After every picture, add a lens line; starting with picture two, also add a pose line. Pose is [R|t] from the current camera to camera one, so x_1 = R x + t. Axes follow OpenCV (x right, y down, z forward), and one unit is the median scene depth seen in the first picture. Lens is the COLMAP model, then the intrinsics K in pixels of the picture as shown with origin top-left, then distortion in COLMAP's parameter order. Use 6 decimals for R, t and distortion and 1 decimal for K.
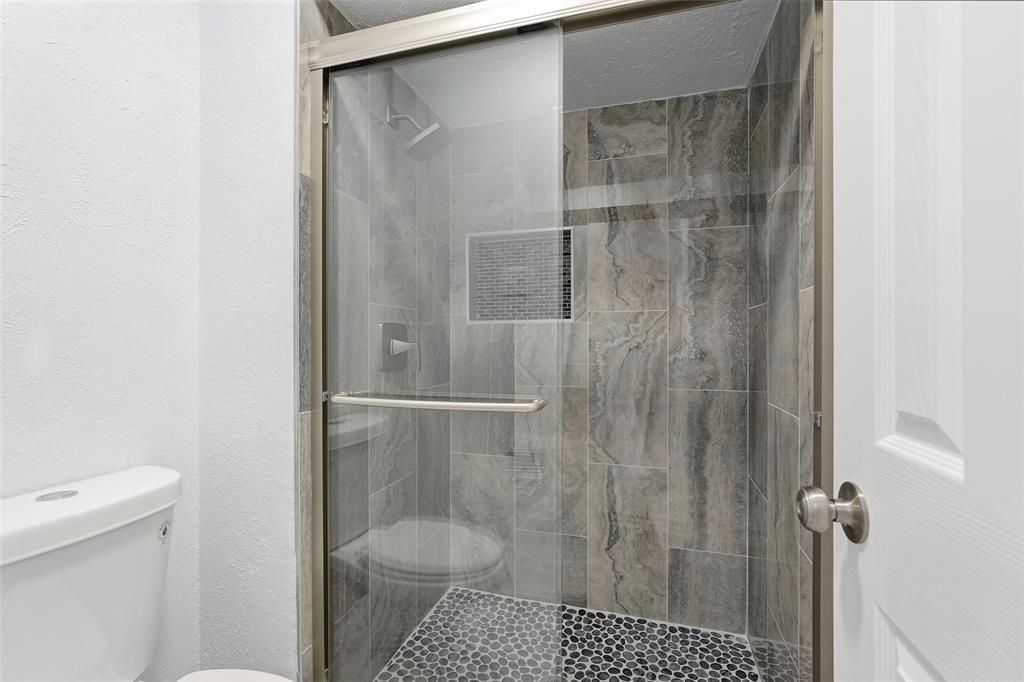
lens RADIAL K [[456.5, 0, 508.2], [0, 456.5, 341.8], [0, 0, 1]] dist [-0.000106, 0.002368]
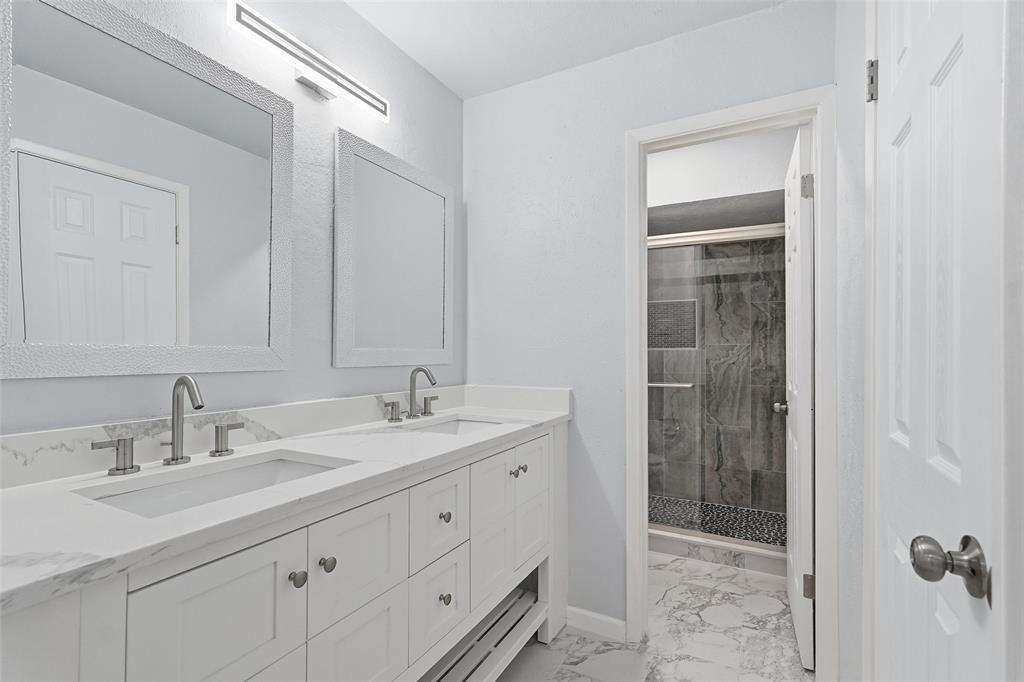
lens RADIAL K [[456.5, 0, 514.5], [0, 456.5, 347.2], [0, 0, 1]] dist [-0.000106, 0.002368]
pose [[0.982354, -0.000243, -0.187031, -0.253825], [-0.001802, 0.999940, -0.010761, -0.033357], [0.187022, 0.010908, 0.982295, -1.026633]]
